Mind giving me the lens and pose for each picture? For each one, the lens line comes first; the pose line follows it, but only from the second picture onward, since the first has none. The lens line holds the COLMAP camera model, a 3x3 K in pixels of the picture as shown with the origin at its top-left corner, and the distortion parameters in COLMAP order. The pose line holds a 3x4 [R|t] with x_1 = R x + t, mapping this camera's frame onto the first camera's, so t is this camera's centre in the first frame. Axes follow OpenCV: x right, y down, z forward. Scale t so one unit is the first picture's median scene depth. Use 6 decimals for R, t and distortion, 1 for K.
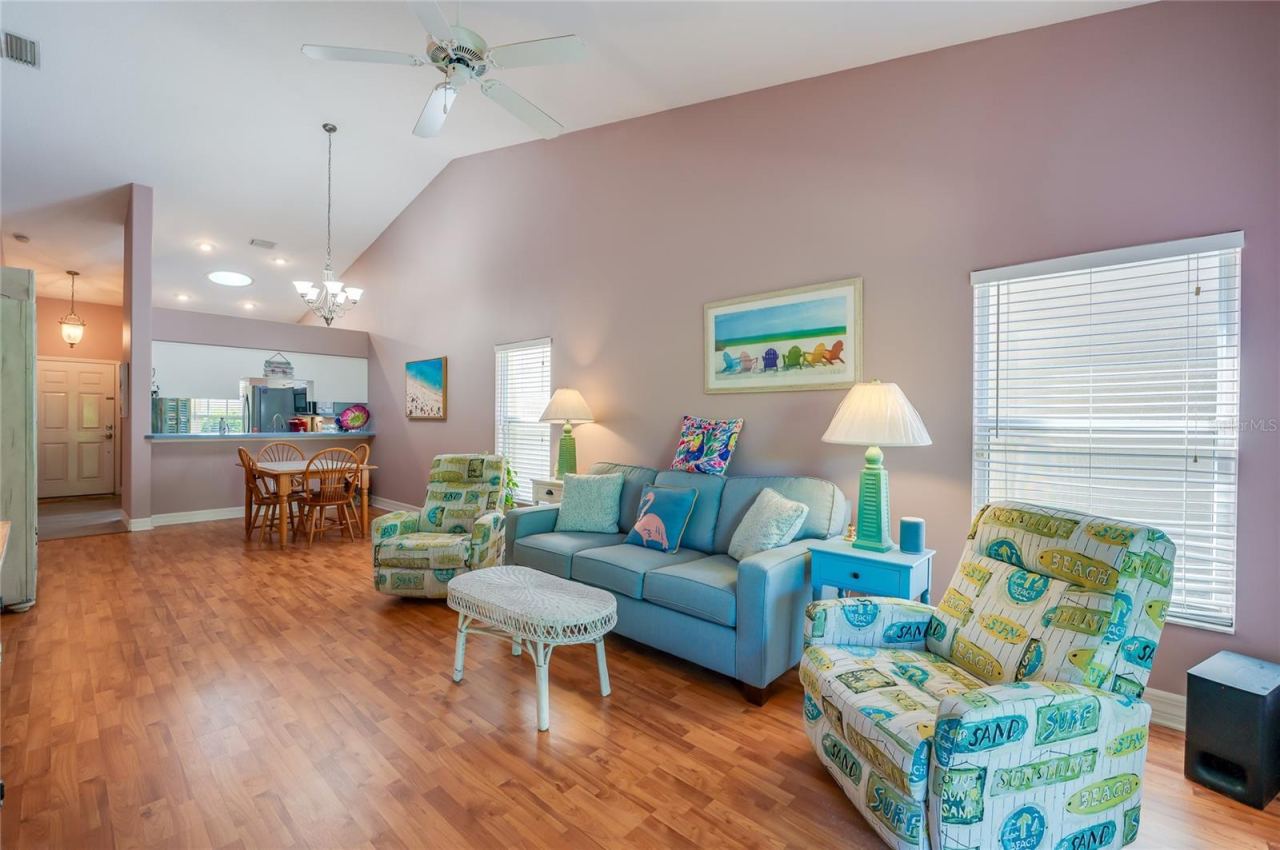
lens RADIAL K [[568.0, 0, 640.0], [0, 568.0, 425.0], [0, 0, 1]] dist [0.002217, -0.000105]
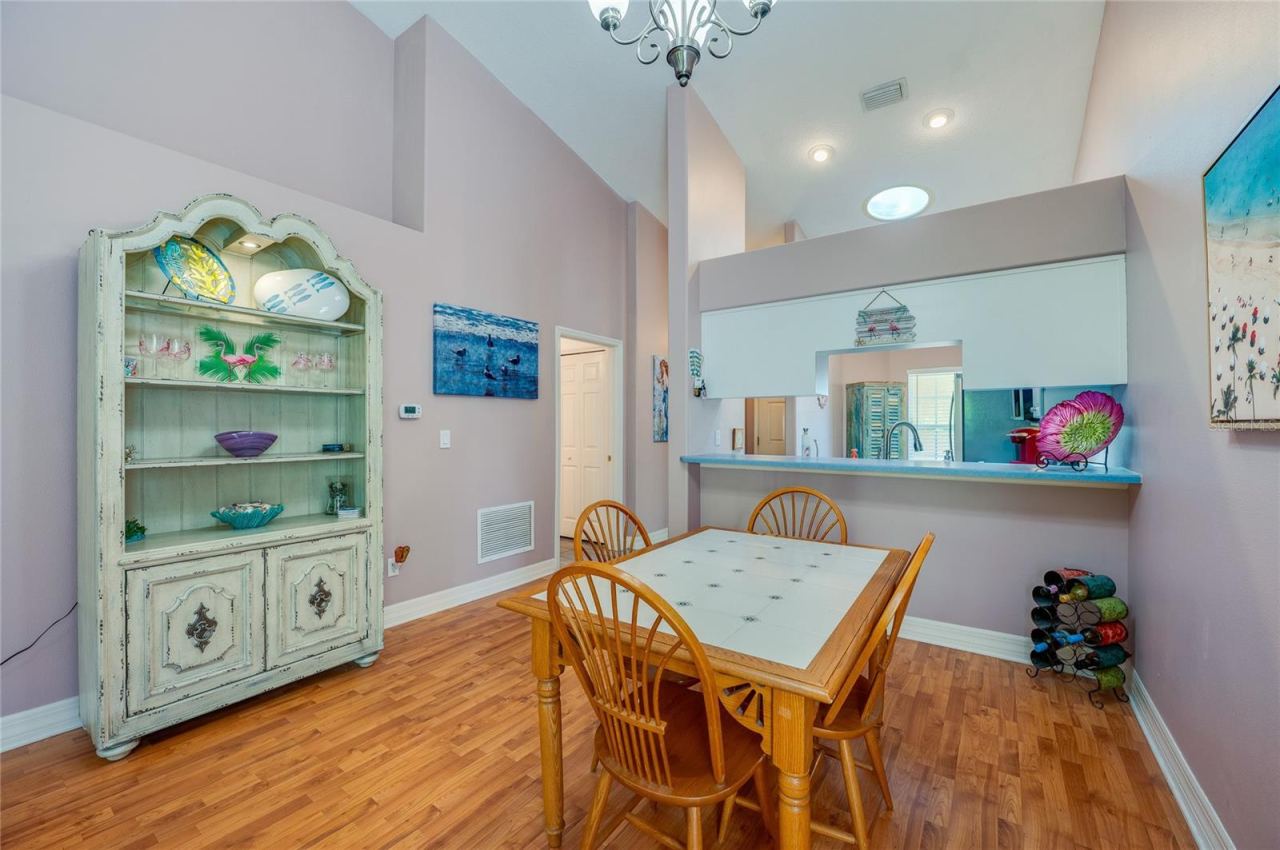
lens RADIAL K [[518.8, 0, 624.8], [0, 518.8, 426.0], [0, 0, 1]] dist [-0.020468, -0.000242]
pose [[0.139190, -0.009681, -0.990218, -0.230161], [-0.006668, 0.999920, -0.010713, -0.008494], [0.990243, 0.008094, 0.139114, 0.686236]]
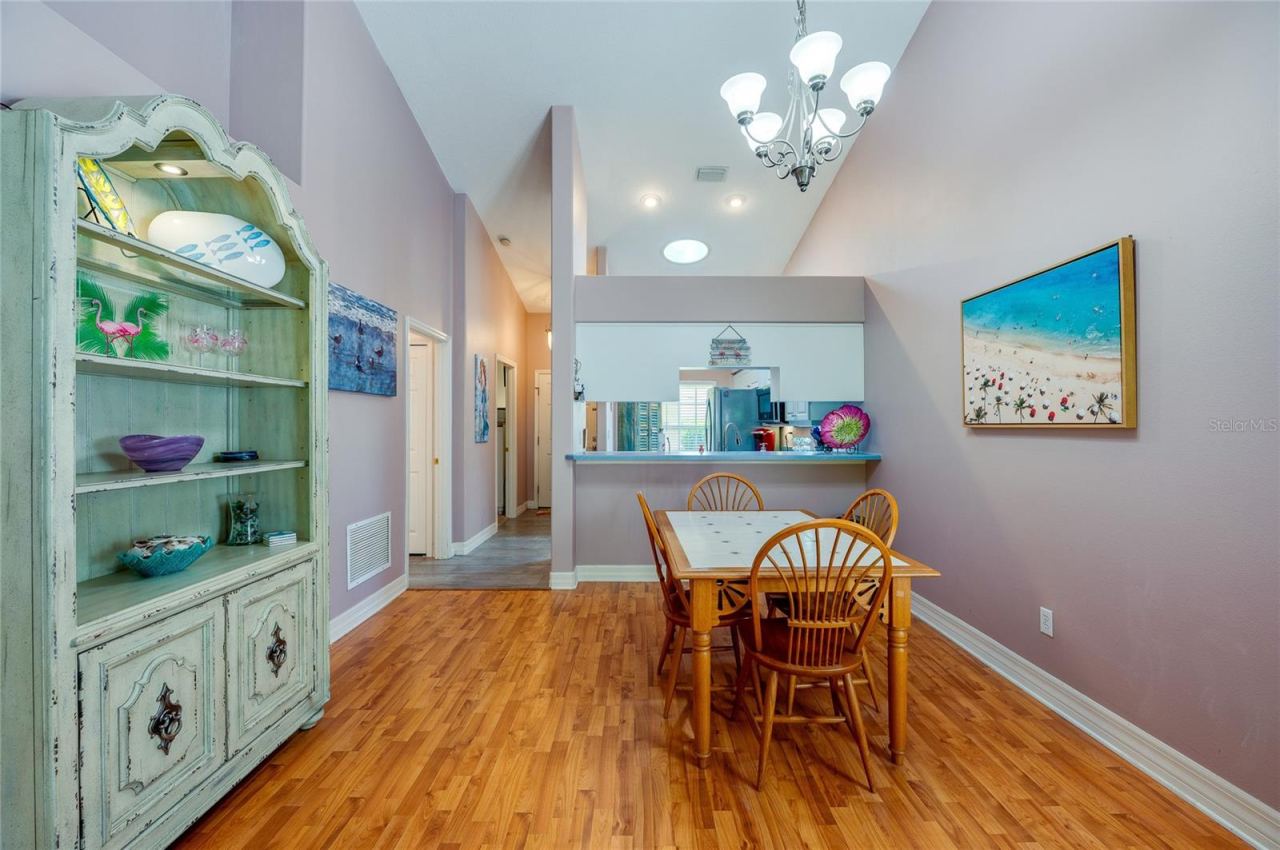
lens RADIAL K [[523.9, 0, 640.0], [0, 523.9, 425.0], [0, 0, 1]] dist [-0.021644, -0.000158]
pose [[0.699881, -0.012223, -0.714155, -0.274105], [0.001989, 0.999883, -0.015164, -0.007549], [0.714257, 0.009193, 0.699823, 0.492088]]
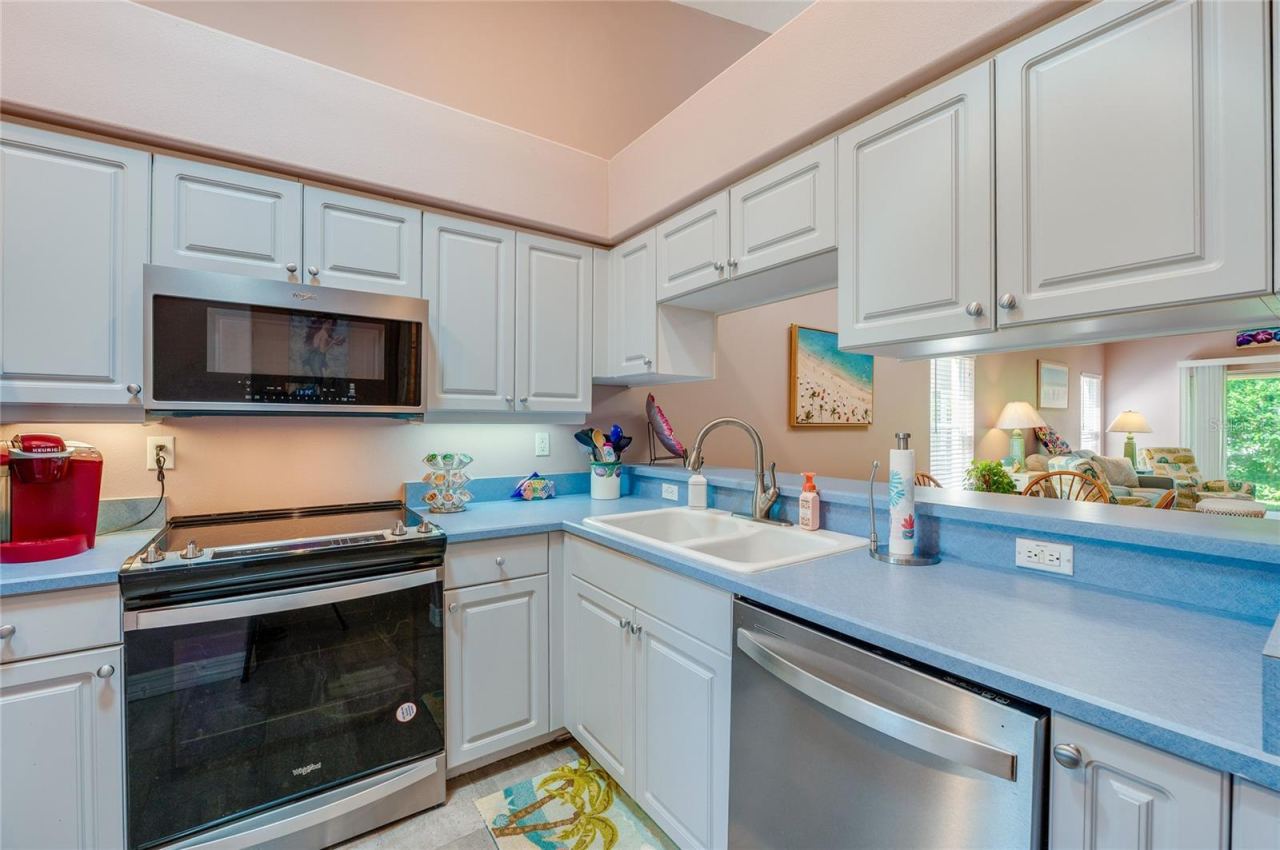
lens RADIAL K [[526.8, 0, 640.0], [0, 526.8, 425.0], [0, 0, 1]] dist [-0.002074, -0.000320]
pose [[0.186725, -0.012985, 0.982326, -0.869140], [0.007404, 0.999903, 0.011810, -0.018311], [-0.982384, 0.005068, 0.186803, 0.963911]]
